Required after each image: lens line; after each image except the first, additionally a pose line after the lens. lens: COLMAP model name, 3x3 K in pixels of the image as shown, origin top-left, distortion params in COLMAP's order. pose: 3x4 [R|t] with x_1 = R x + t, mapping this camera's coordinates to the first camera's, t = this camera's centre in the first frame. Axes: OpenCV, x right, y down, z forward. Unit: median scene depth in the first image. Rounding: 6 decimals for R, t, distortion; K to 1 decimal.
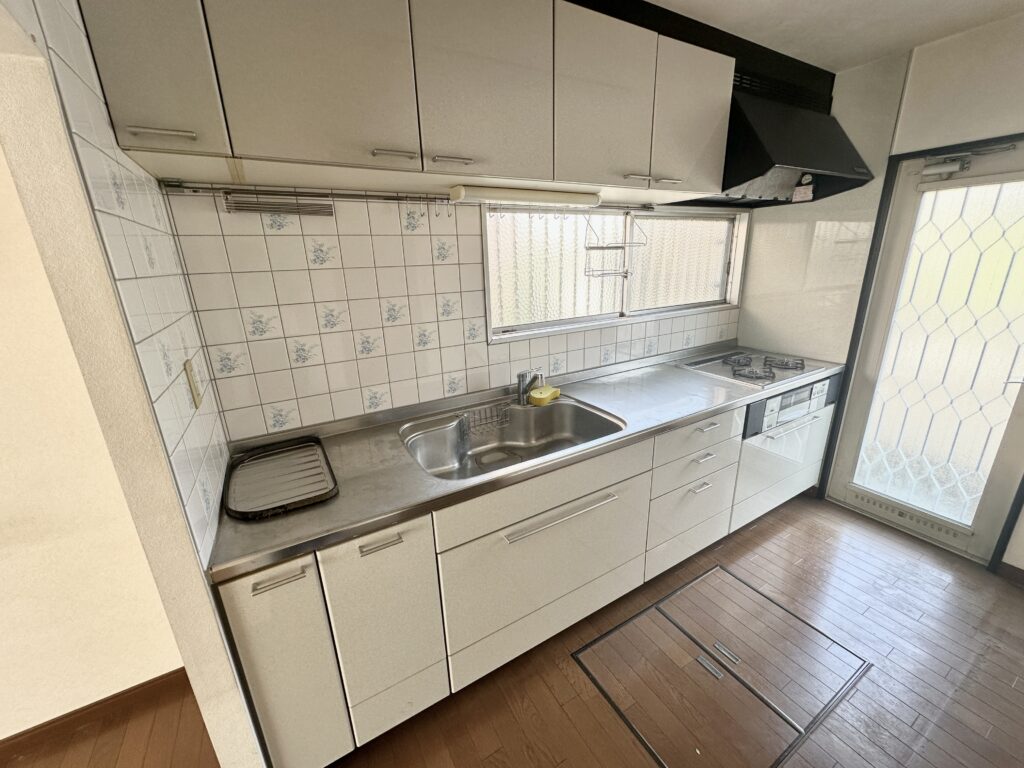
lens RADIAL K [[407.6, 0, 509.0], [0, 407.6, 385.4], [0, 0, 1]] dist [-0.002996, -0.000419]
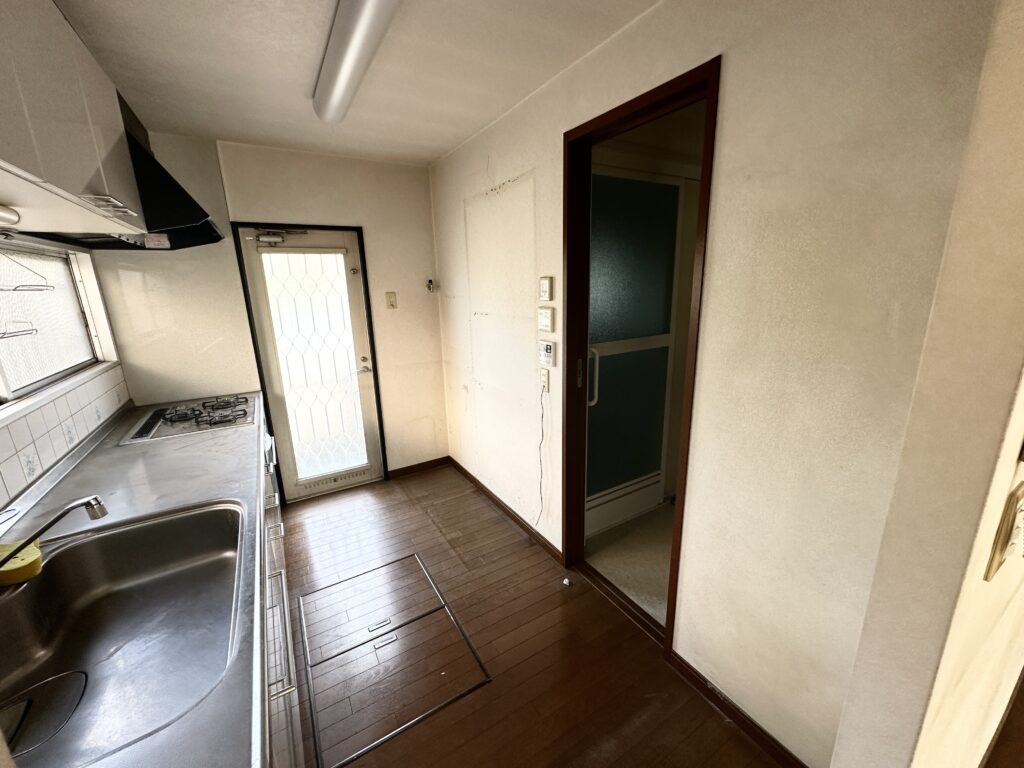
lens RADIAL K [[407.6, 0, 508.6], [0, 407.6, 382.4], [0, 0, 1]] dist [-0.002996, -0.000419]
pose [[-0.016176, -0.206662, 0.978279, -0.359279], [0.323194, 0.924803, 0.200709, -0.085096], [-0.946194, 0.319421, 0.051832, 0.278927]]
